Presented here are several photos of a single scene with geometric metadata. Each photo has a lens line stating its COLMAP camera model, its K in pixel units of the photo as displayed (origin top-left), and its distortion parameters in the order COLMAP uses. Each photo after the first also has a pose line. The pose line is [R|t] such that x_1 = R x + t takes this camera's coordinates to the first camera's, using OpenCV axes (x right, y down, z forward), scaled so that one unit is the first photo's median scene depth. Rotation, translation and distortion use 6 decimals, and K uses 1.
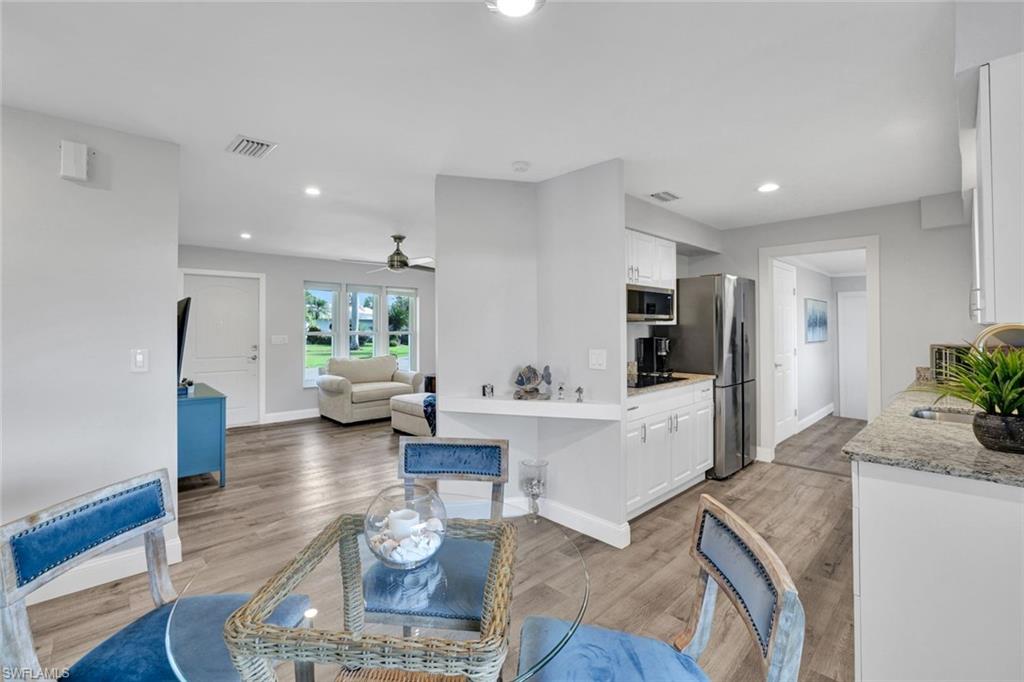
lens RADIAL K [[433.0, 0, 492.2], [0, 433.0, 326.6], [0, 0, 1]] dist [-0.028057, 0.000582]
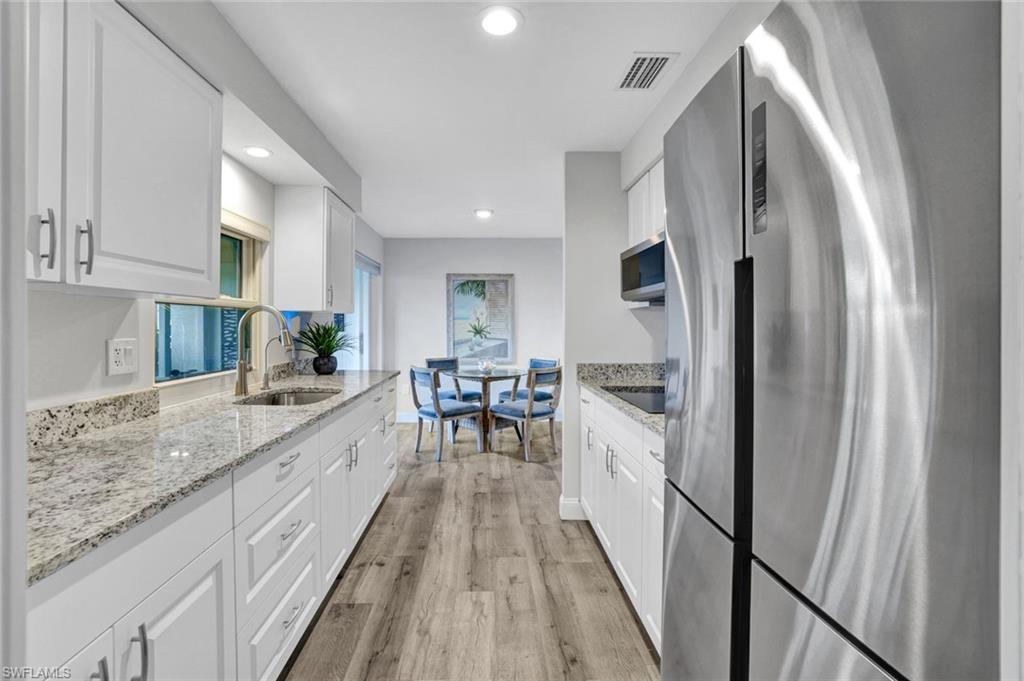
lens RADIAL K [[439.9, 0, 495.0], [0, 439.9, 327.8], [0, 0, 1]] dist [-0.040791, 0.000365]
pose [[-0.650667, 0.007099, -0.759330, 0.873003], [0.006597, 0.999971, 0.003696, 0.023278], [0.759334, -0.002605, -0.650695, 1.111235]]
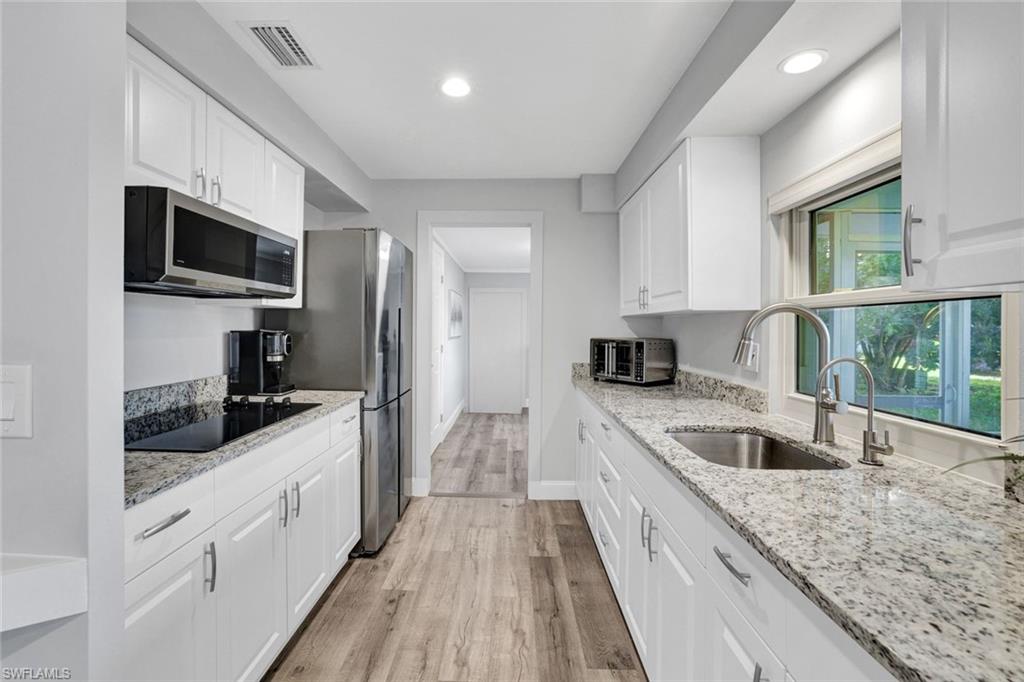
lens RADIAL K [[439.9, 0, 495.0], [0, 439.9, 328.3], [0, 0, 1]] dist [-0.040791, 0.000365]
pose [[0.694225, 0.007946, 0.719714, 0.197550], [-0.014917, 0.999883, 0.003349, 0.018083], [-0.719603, -0.013060, 0.694263, 0.429955]]
